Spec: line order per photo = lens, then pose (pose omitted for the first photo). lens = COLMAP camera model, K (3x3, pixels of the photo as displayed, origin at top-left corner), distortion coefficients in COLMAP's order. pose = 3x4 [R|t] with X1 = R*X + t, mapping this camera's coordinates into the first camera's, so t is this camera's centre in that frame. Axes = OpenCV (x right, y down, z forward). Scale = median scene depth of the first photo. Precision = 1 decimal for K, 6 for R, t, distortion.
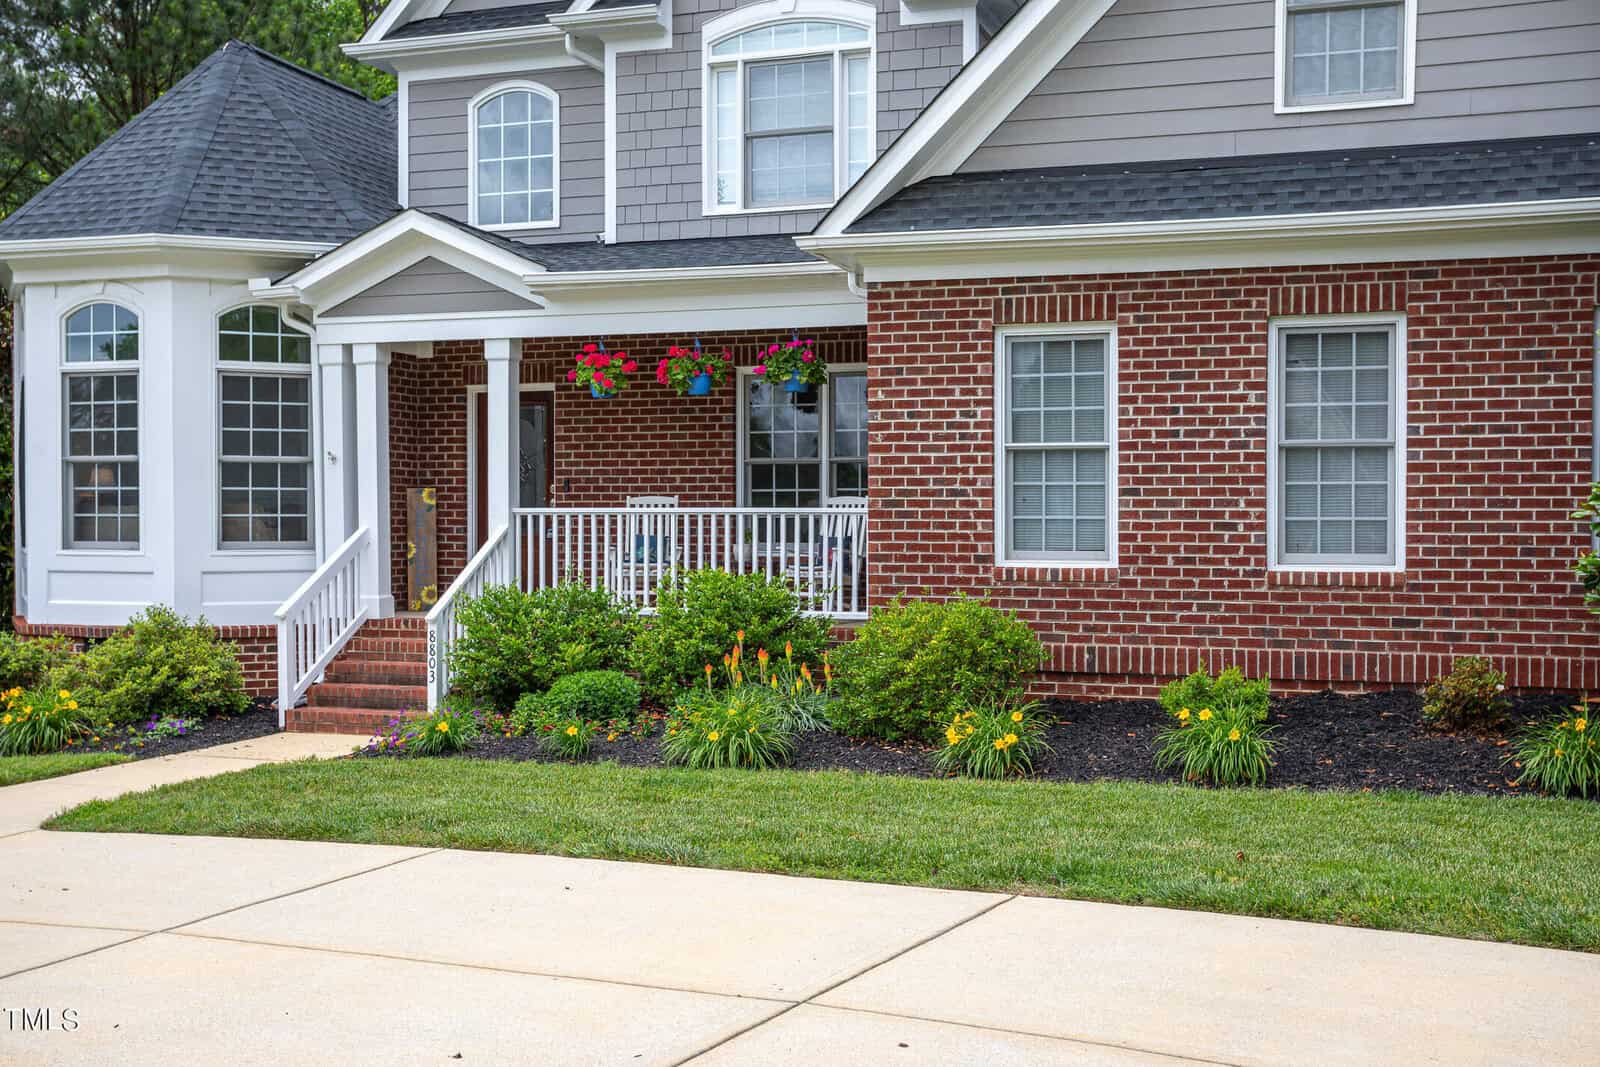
lens RADIAL K [[1741.0, 0, 799.0], [0, 1741.0, 535.7], [0, 0, 1]] dist [0.046128, 0.000000]
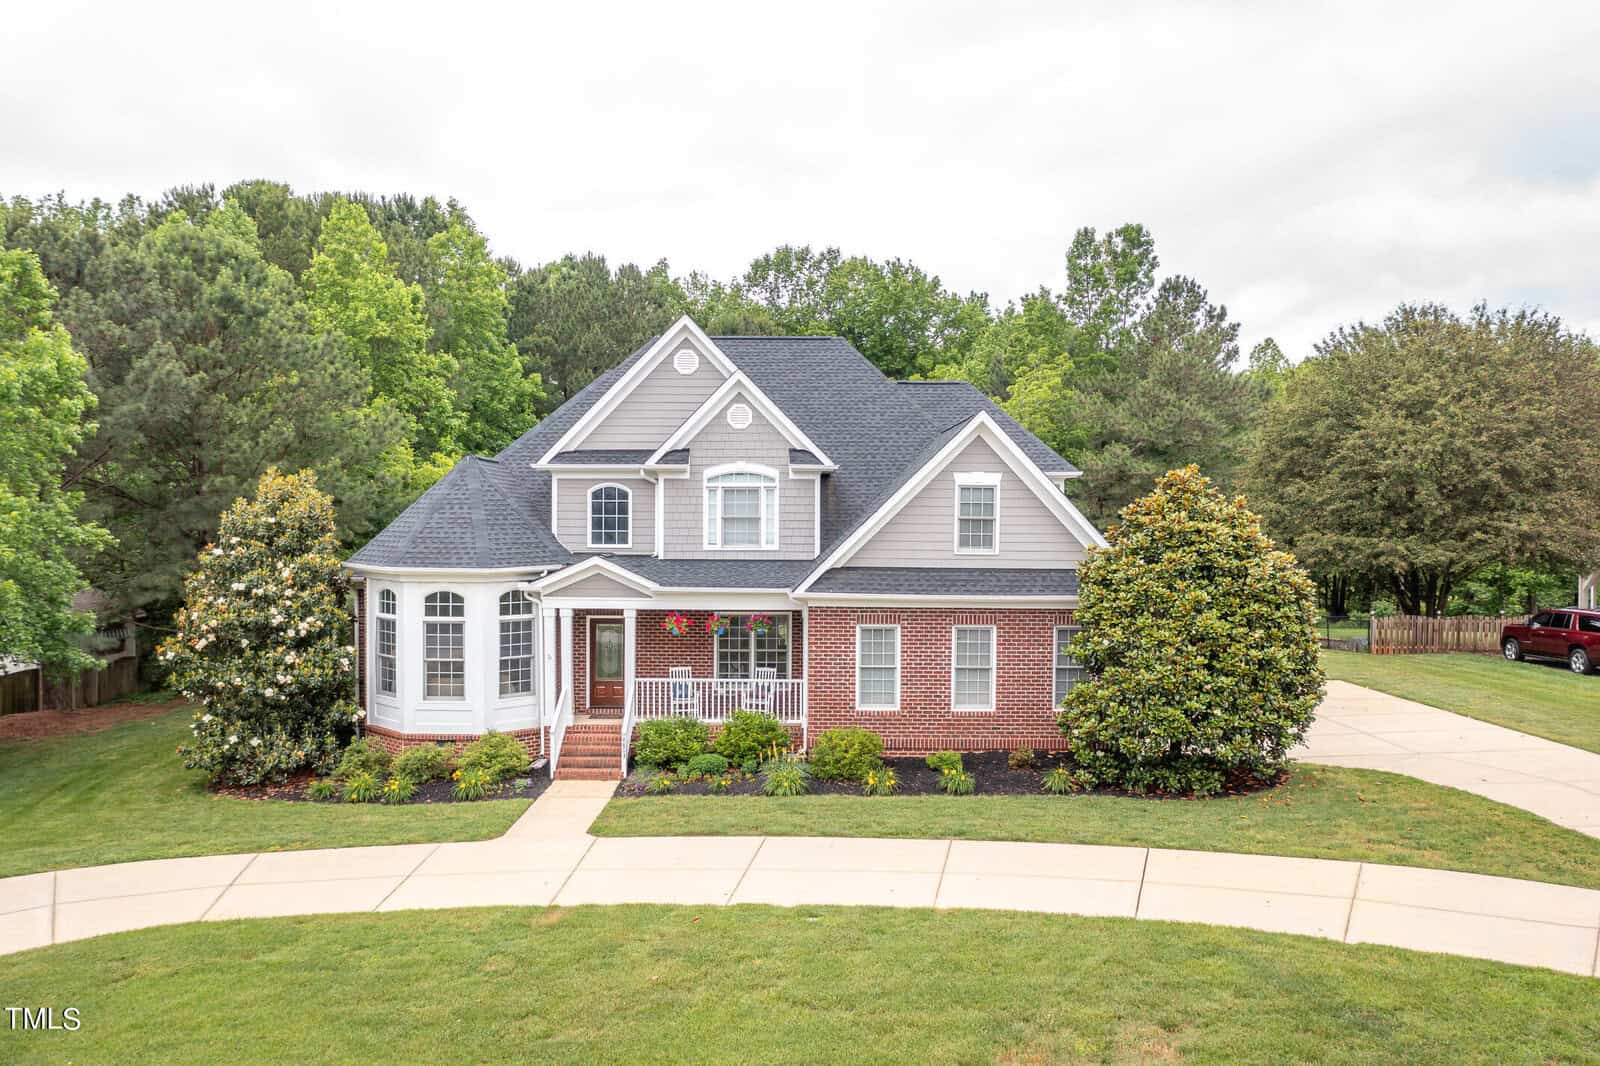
lens RADIAL K [[1246.1, 0, 800.3], [0, 1246.1, 530.5], [0, 0, 1]] dist [0.000813, 0.000266]
pose [[0.953307, -0.000926, 0.302002, -0.465056], [0.001643, 0.999996, -0.002118, -0.215749], [-0.301999, 0.002515, 0.953305, -0.699462]]
